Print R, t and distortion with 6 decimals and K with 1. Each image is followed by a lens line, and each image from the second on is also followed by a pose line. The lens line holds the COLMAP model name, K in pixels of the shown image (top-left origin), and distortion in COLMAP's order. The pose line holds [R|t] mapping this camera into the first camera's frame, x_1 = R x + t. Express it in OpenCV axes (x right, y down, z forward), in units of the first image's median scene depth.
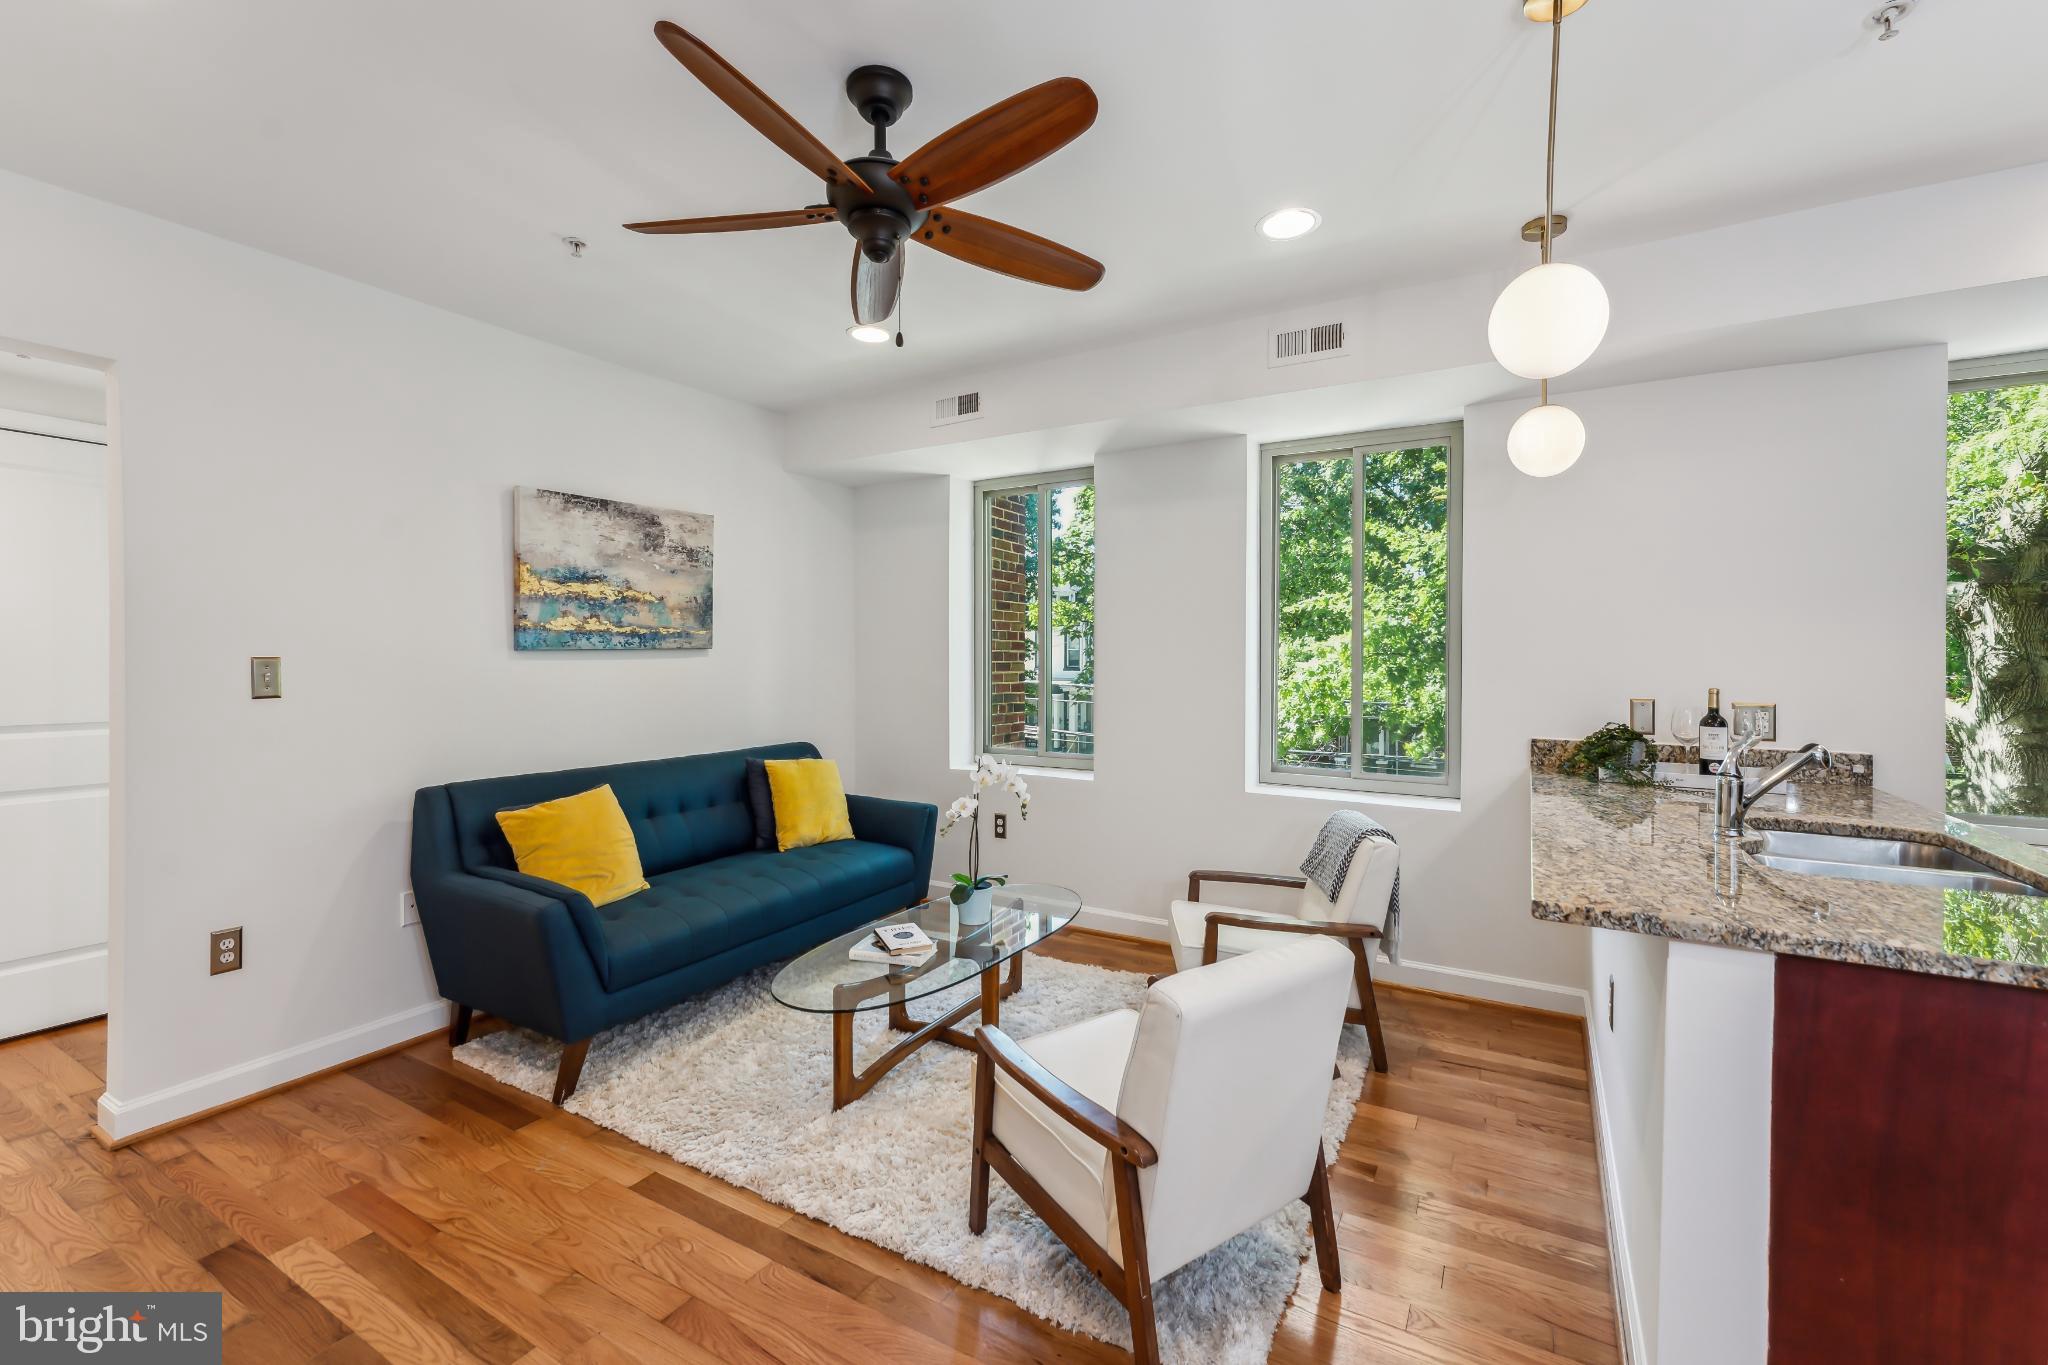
lens RADIAL K [[858.1, 0, 971.8], [0, 858.1, 663.6], [0, 0, 1]] dist [-0.008149, -0.000056]
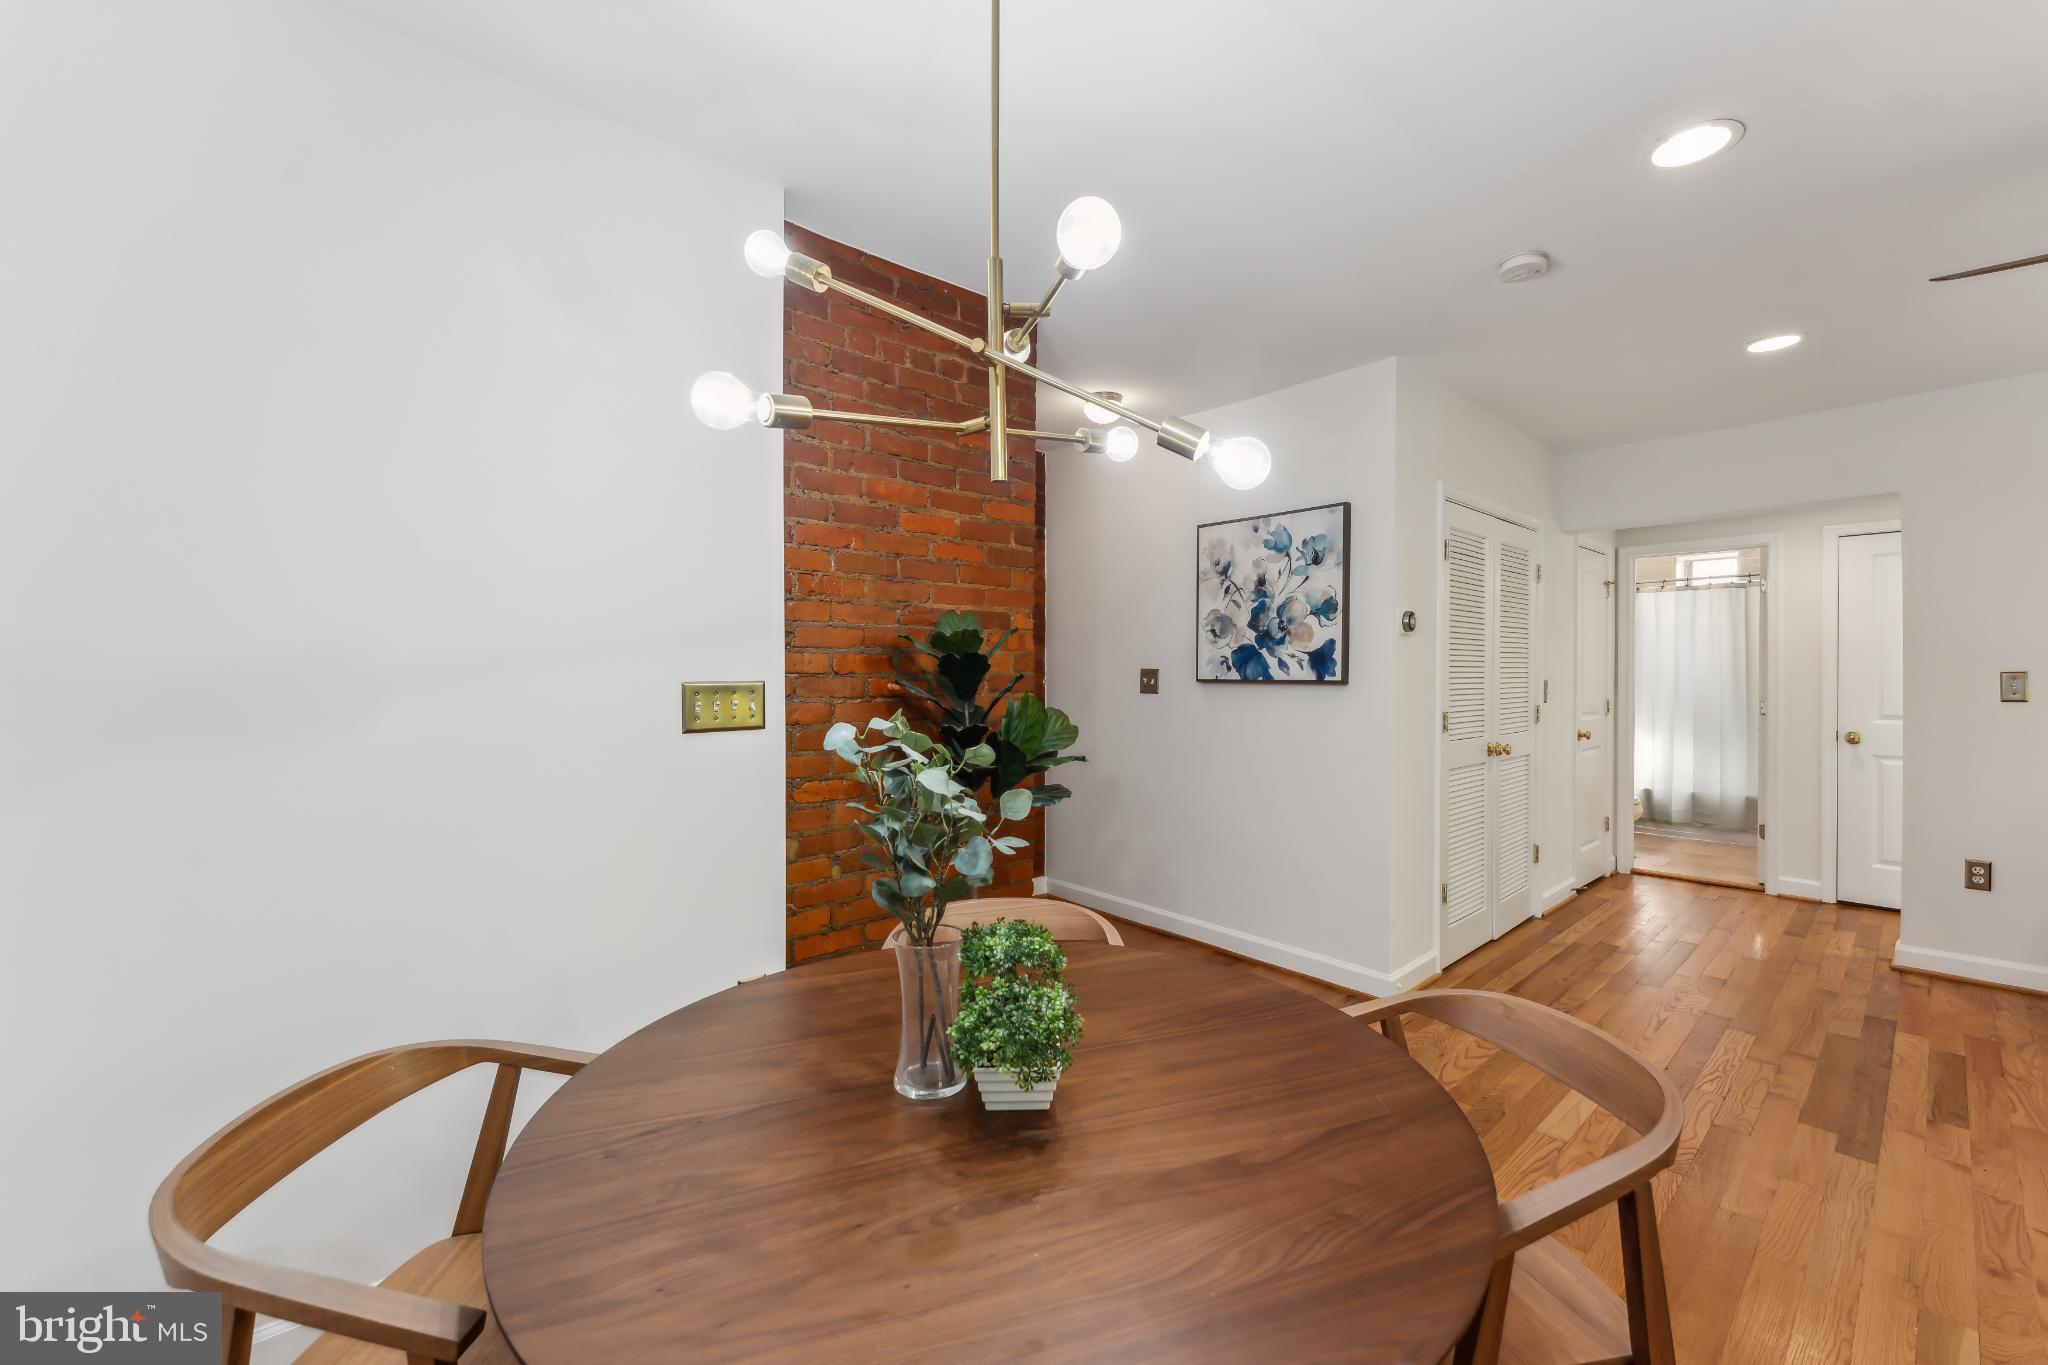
lens RADIAL K [[826.2, 0, 1021.2], [0, 826.2, 677.2], [0, 0, 1]] dist [0.000925, -0.000042]
pose [[-0.274974, -0.000361, -0.961452, 0.665223], [-0.005234, 0.999986, 0.001122, 0.005859], [0.961438, 0.005341, -0.274972, -0.128070]]
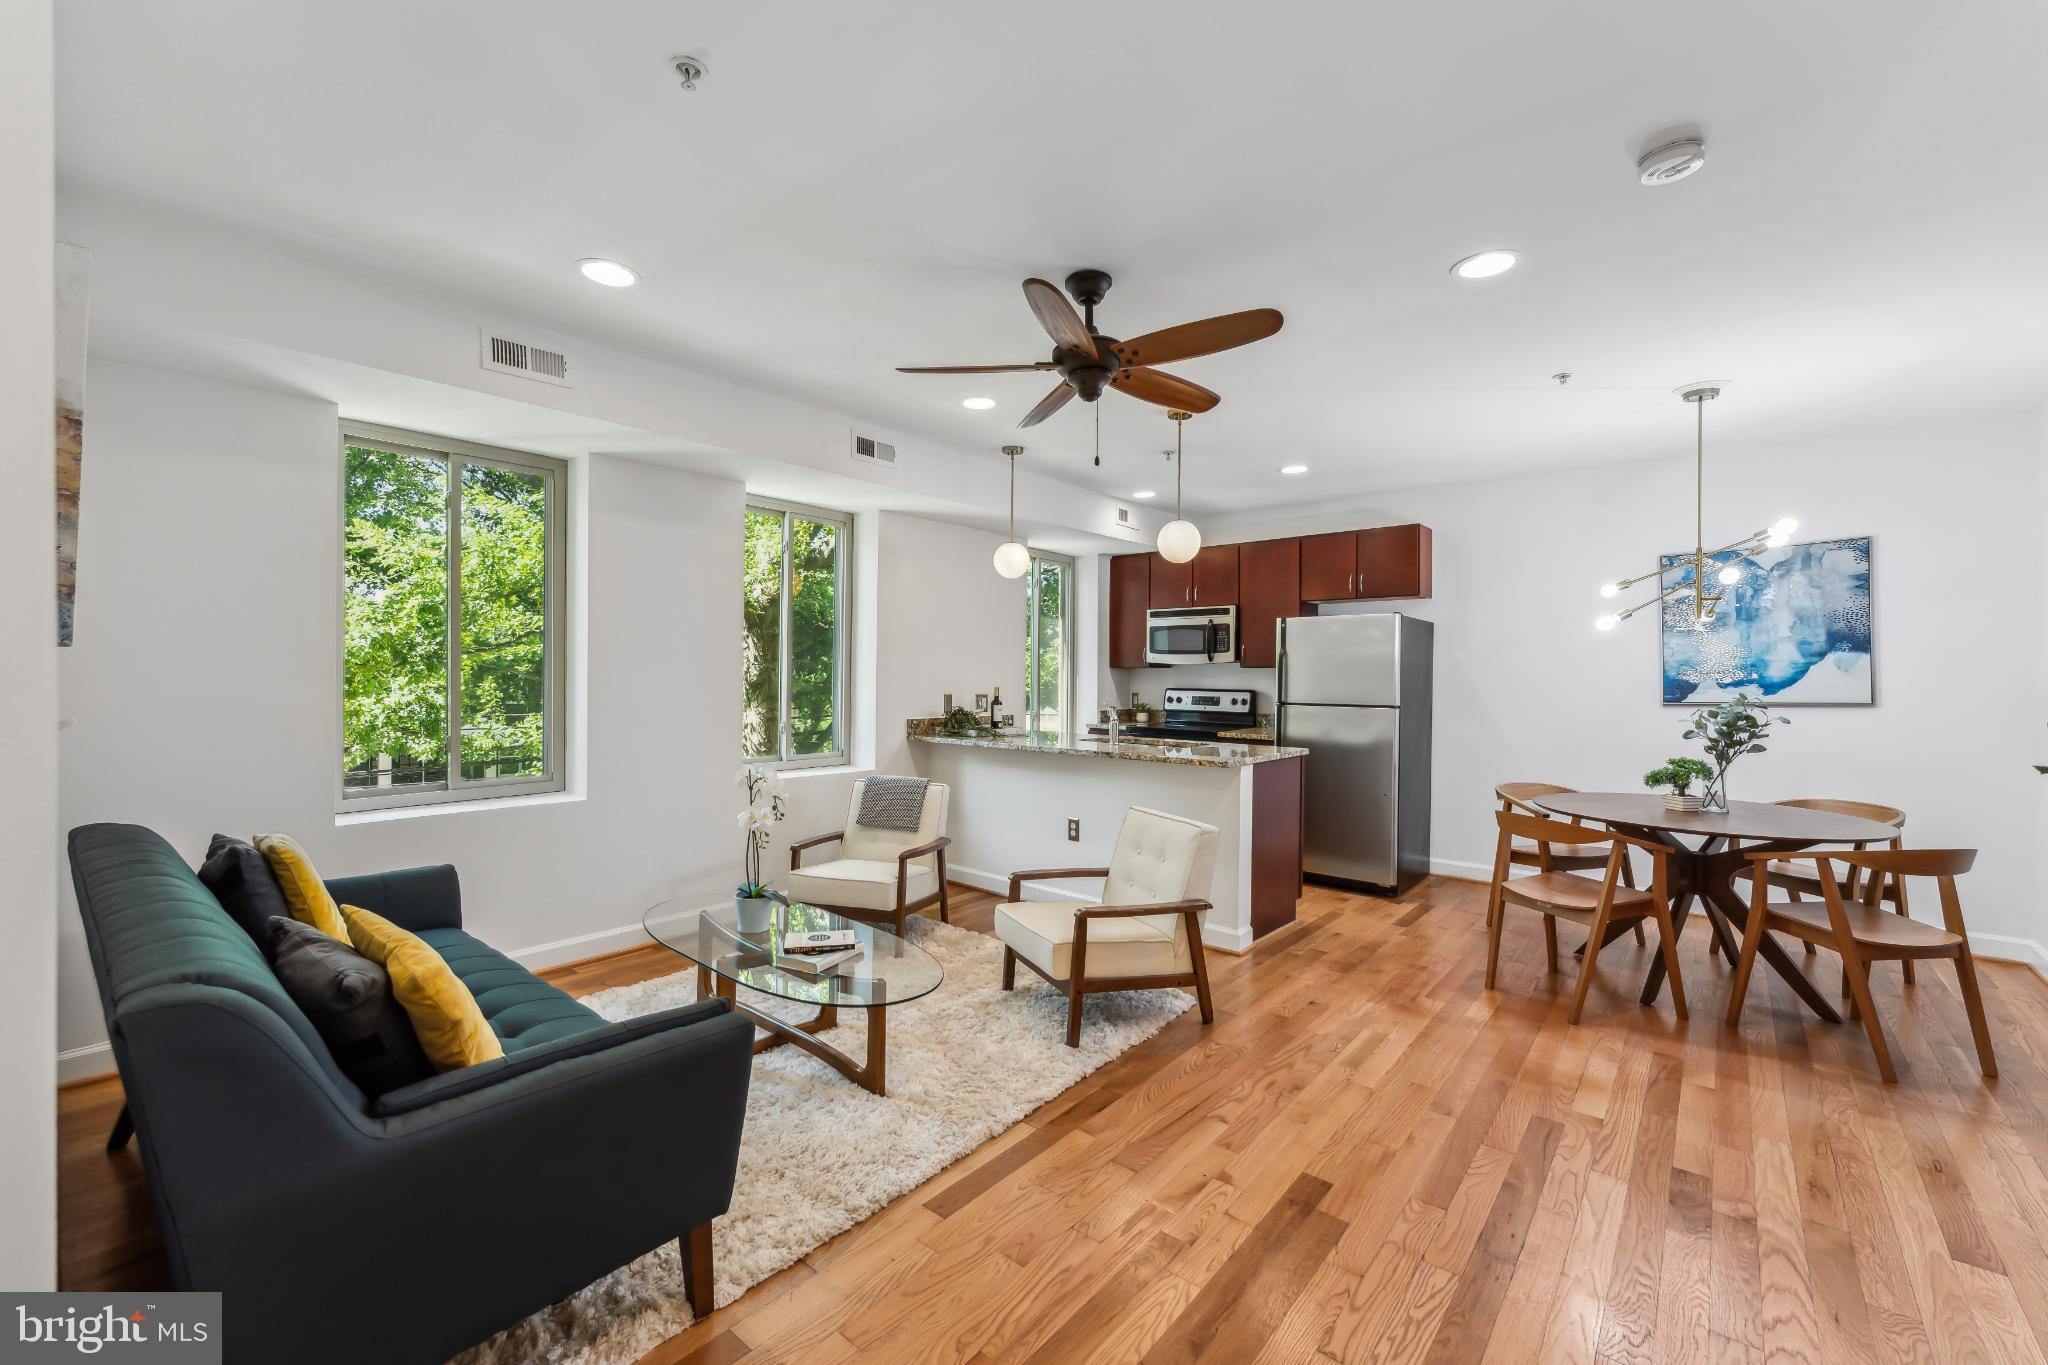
lens RADIAL K [[826.2, 0, 1021.2], [0, 826.2, 677.2], [0, 0, 1]] dist [0.000925, -0.000042]
pose [[0.144274, -0.006200, 0.989518, -0.800231], [-0.000860, 0.999979, 0.006391, -0.005090], [-0.989537, -0.001773, 0.144265, 0.463134]]
